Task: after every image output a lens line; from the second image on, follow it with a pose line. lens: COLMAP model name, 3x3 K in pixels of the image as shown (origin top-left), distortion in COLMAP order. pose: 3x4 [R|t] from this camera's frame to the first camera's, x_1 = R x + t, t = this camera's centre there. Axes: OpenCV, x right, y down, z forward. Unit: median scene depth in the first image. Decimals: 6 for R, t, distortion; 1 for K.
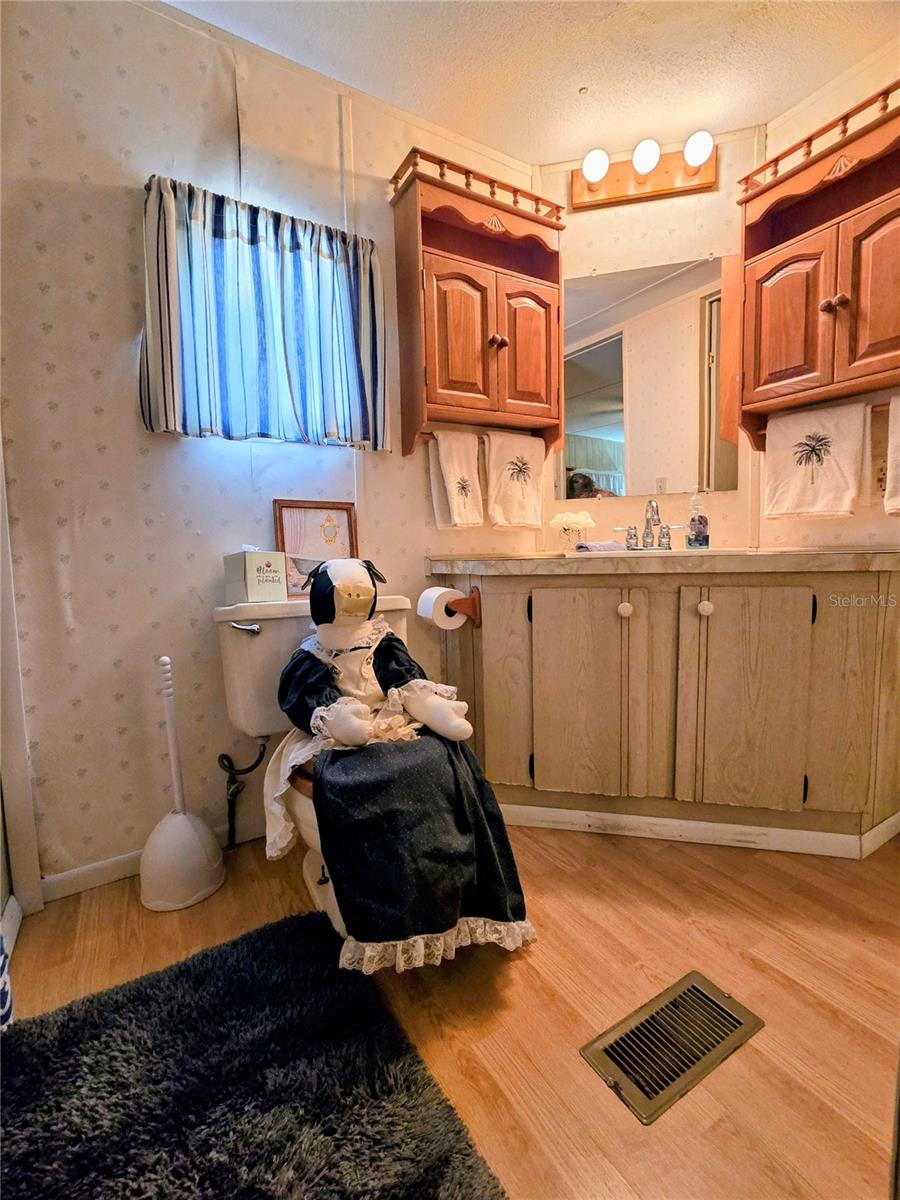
lens RADIAL K [[538.7, 0, 450.0], [0, 538.7, 600.0], [0, 0, 1]] dist [-0.000003, 0.000931]
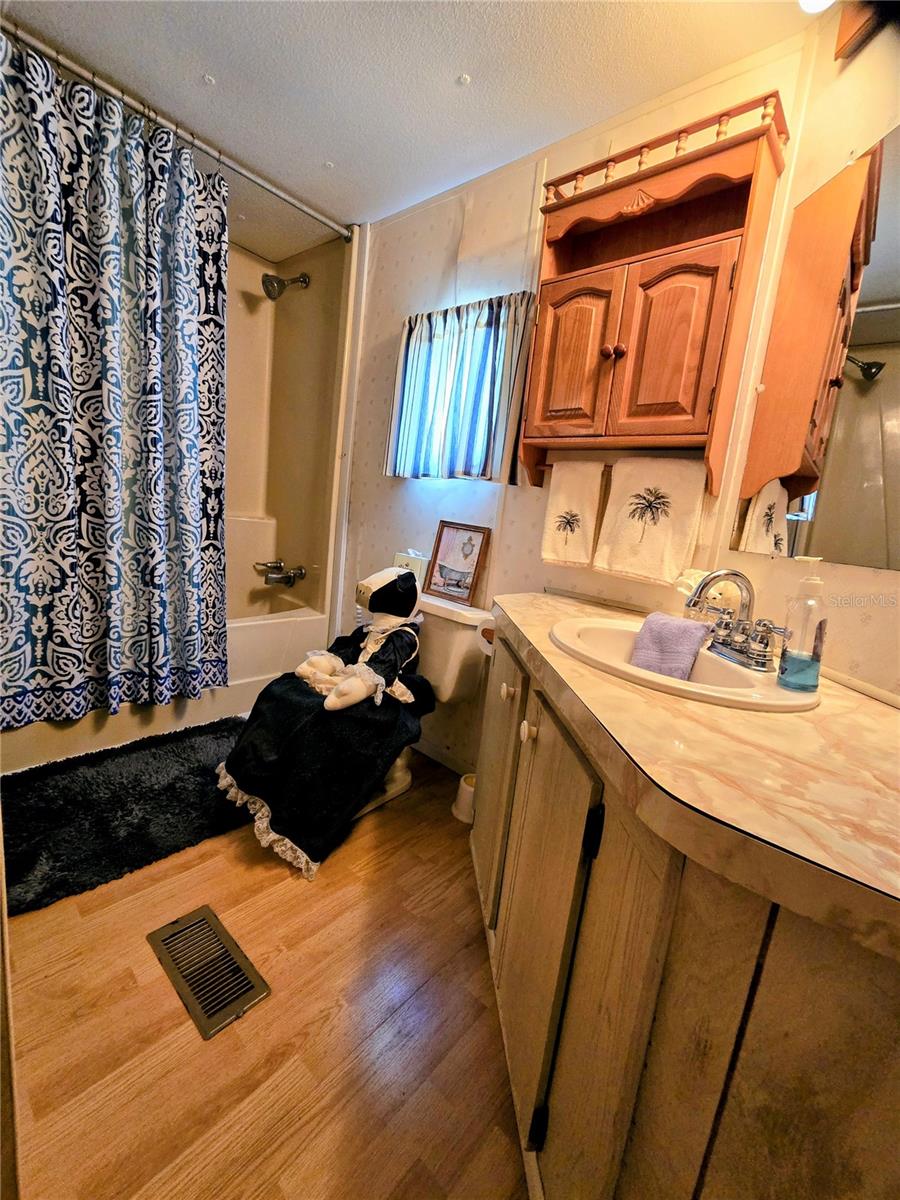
lens RADIAL K [[495.6, 0, 450.0], [0, 495.6, 600.0], [0, 0, 1]] dist [-0.000217, 0.000429]
pose [[0.292653, 0.229906, -0.928169, 0.842928], [-0.202856, 0.963499, 0.174697, -0.200612], [0.934454, 0.137159, 0.328609, 0.586672]]
